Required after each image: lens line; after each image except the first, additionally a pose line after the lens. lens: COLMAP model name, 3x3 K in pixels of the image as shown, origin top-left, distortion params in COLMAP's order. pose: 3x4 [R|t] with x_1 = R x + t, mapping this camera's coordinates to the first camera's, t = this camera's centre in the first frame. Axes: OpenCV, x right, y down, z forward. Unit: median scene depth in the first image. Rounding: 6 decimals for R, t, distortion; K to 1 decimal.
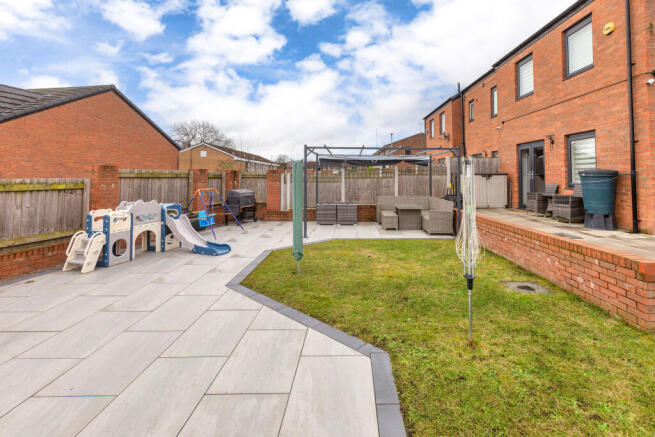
lens RADIAL K [[313.8, 0, 327.4], [0, 313.8, 161.9], [0, 0, 1]] dist [0.000779, 0.000348]
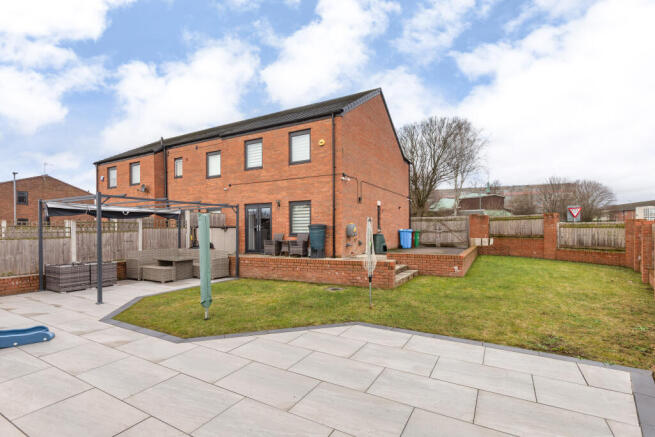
lens RADIAL K [[307.2, 0, 327.5], [0, 307.2, 228.5], [0, 0, 1]] dist [-0.000165, 0.000049]
pose [[0.513195, -0.005043, 0.858257, -0.423324], [-0.029277, 0.999298, 0.023378, 0.005830], [-0.857773, -0.037125, 0.512687, 0.069568]]
